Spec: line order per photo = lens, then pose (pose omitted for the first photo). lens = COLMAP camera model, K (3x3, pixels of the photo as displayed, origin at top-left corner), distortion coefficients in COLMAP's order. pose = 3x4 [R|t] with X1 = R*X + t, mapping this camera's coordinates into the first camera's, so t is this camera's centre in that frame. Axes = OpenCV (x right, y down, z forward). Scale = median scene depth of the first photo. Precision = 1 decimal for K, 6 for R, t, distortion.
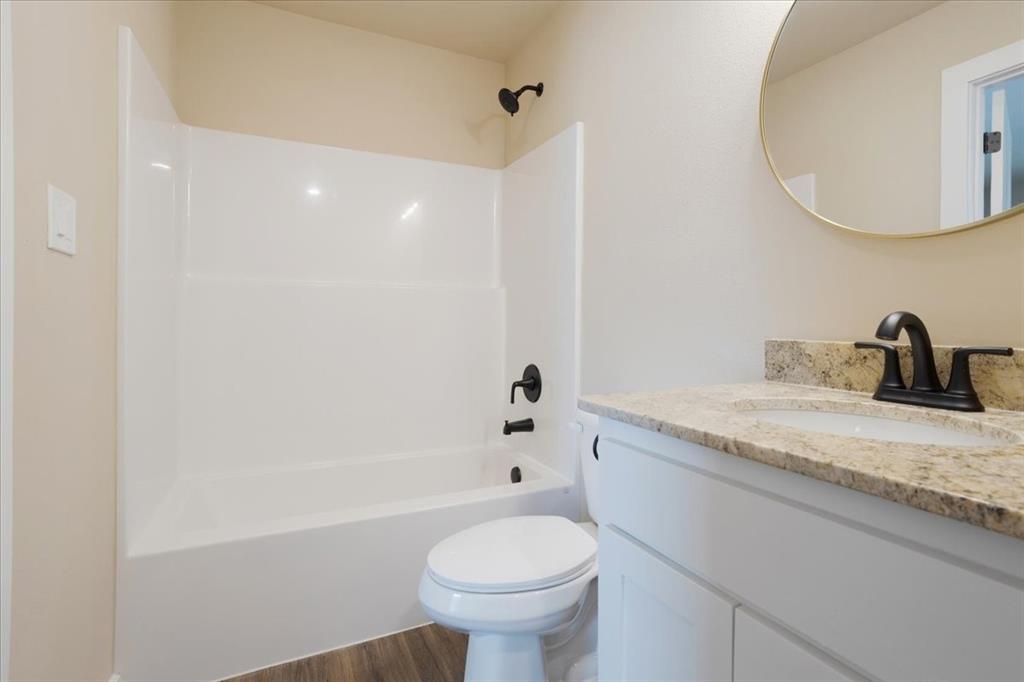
lens RADIAL K [[490.0, 0, 523.6], [0, 490.0, 332.3], [0, 0, 1]] dist [-0.046978, 0.024611]
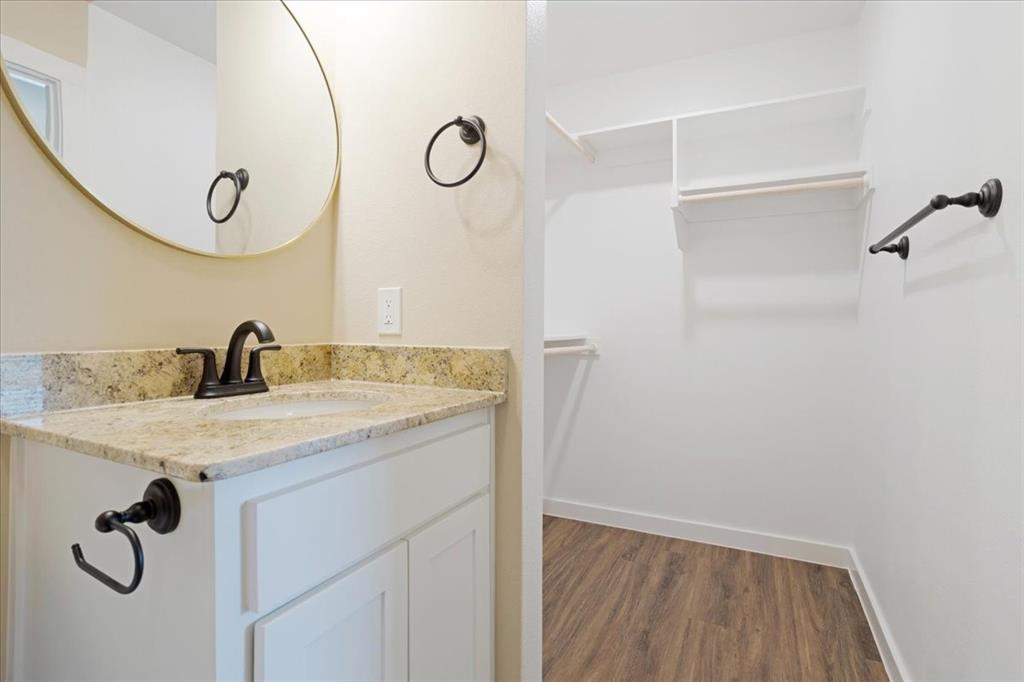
lens RADIAL K [[490.0, 0, 523.6], [0, 490.0, 332.3], [0, 0, 1]] dist [-0.046978, 0.024611]
pose [[-0.616246, -0.012334, 0.787457, -0.529987], [0.007792, 0.999733, 0.021757, -0.028489], [-0.787515, 0.019544, -0.615985, 1.000765]]
